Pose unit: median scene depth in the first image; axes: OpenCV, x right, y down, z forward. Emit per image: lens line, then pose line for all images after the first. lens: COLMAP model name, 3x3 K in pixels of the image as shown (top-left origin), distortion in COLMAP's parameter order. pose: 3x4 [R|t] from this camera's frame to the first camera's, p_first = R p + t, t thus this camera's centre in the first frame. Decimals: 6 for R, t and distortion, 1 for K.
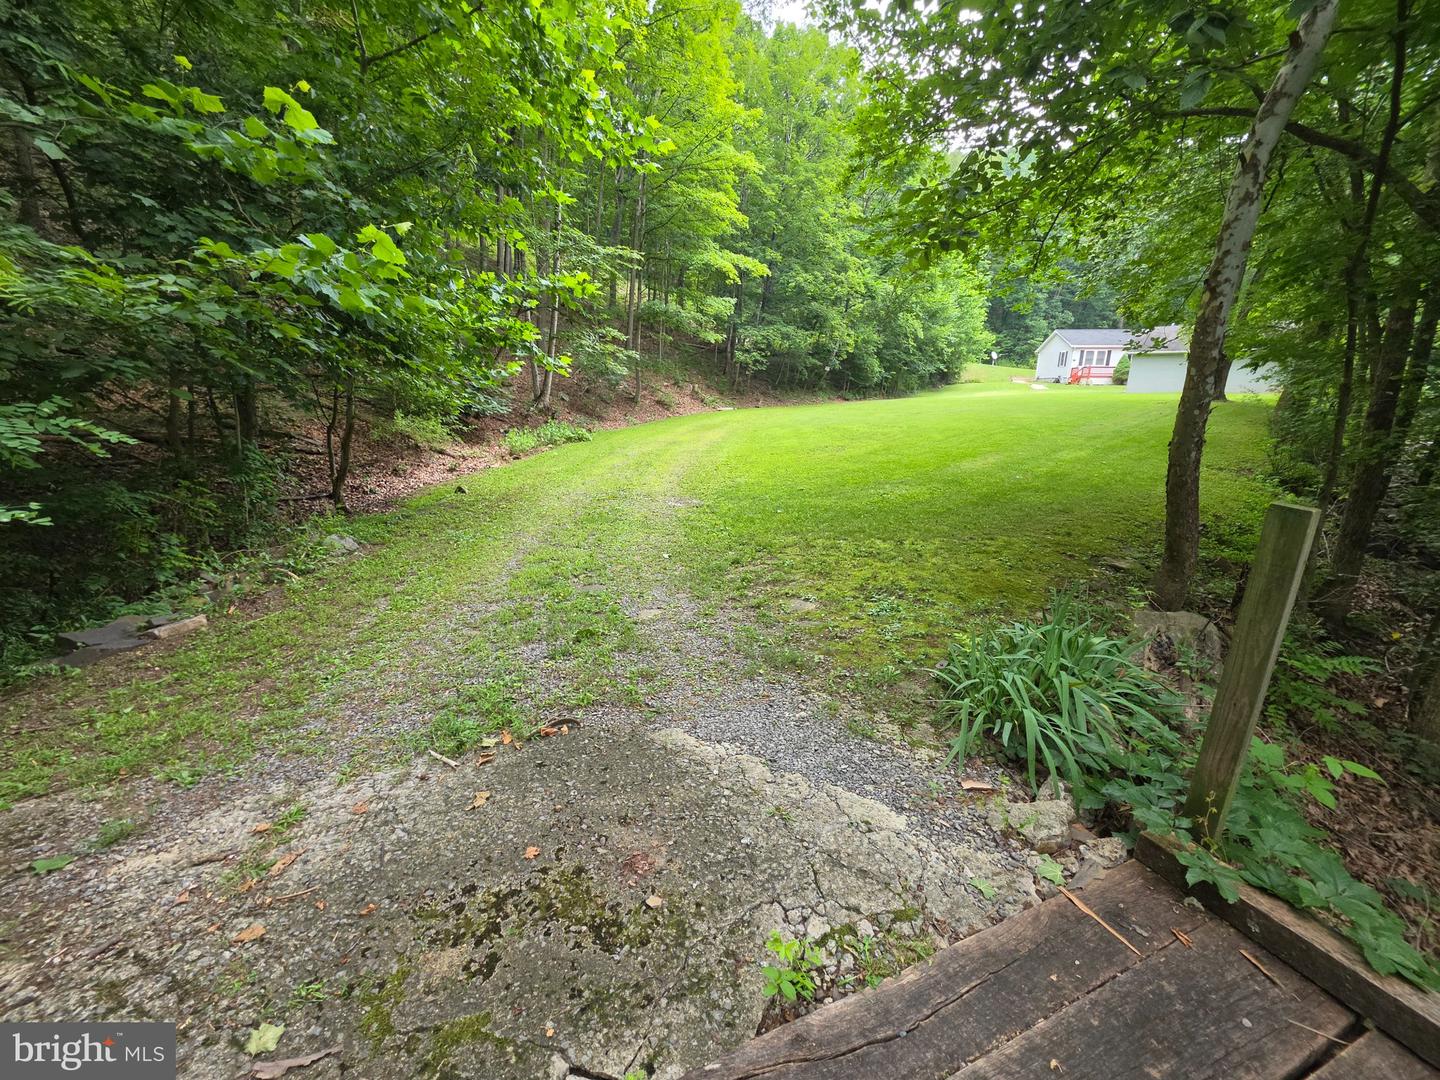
lens RADIAL K [[575.4, 0, 718.6], [0, 575.4, 539.9], [0, 0, 1]] dist [-0.001556, -0.000311]
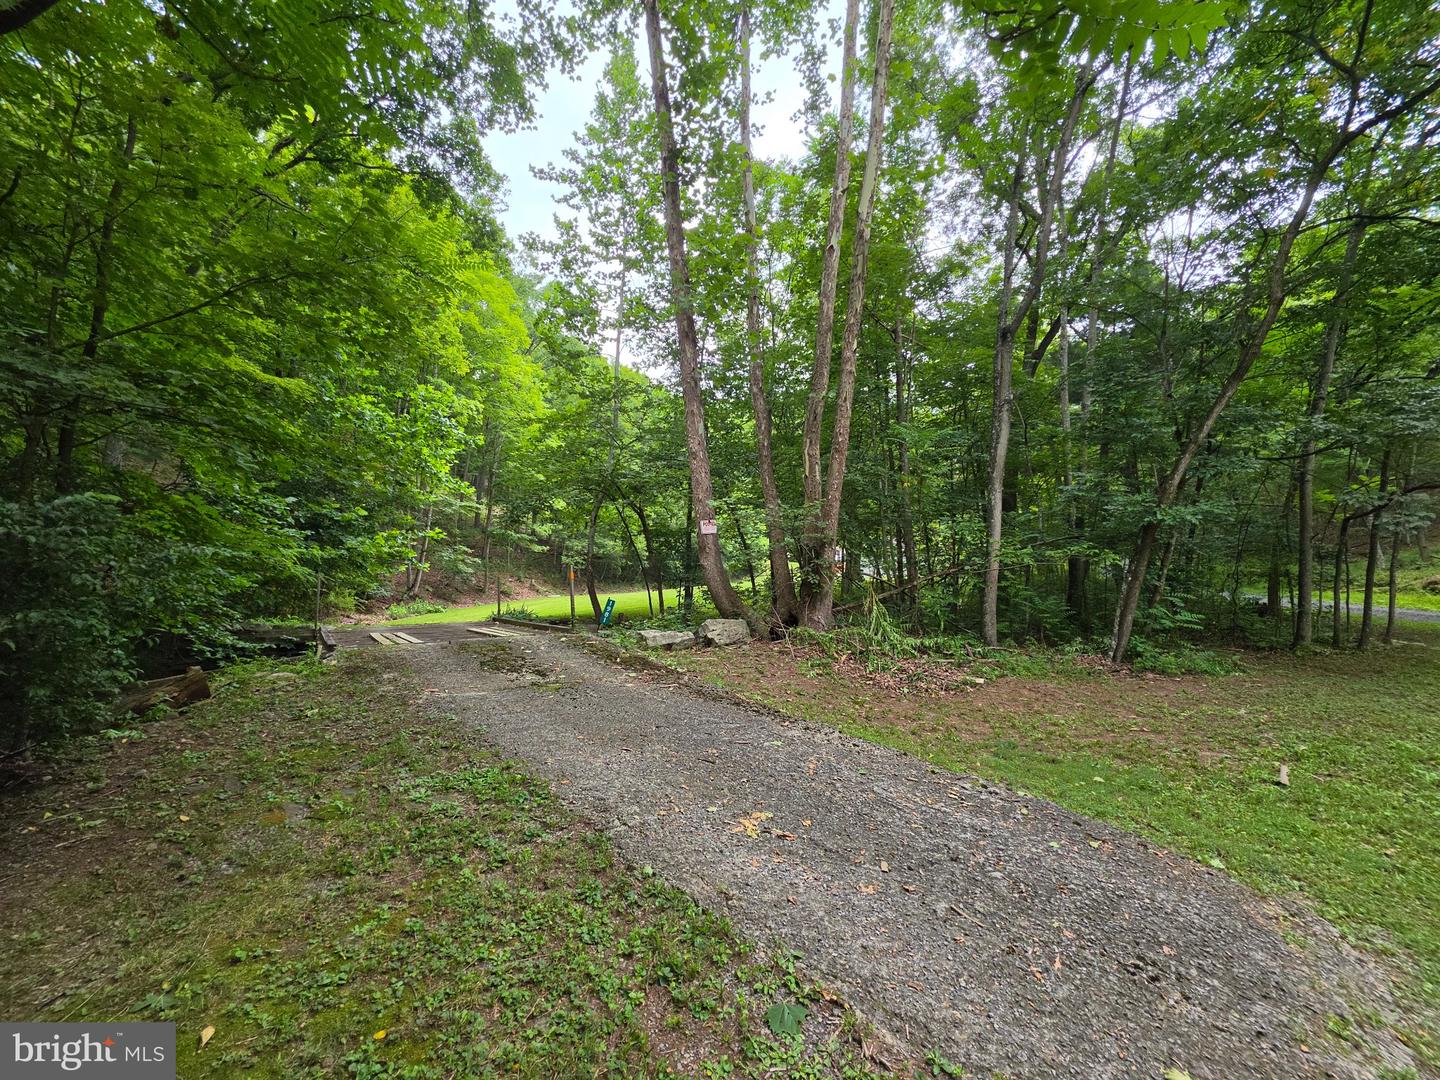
lens RADIAL K [[575.4, 0, 720.8], [0, 575.4, 543.7], [0, 0, 1]] dist [-0.001556, -0.000311]
pose [[0.978610, -0.010291, 0.205468, 0.205086], [0.076891, 0.944662, -0.318906, 0.215888], [-0.190816, 0.327884, 0.925247, -0.689590]]
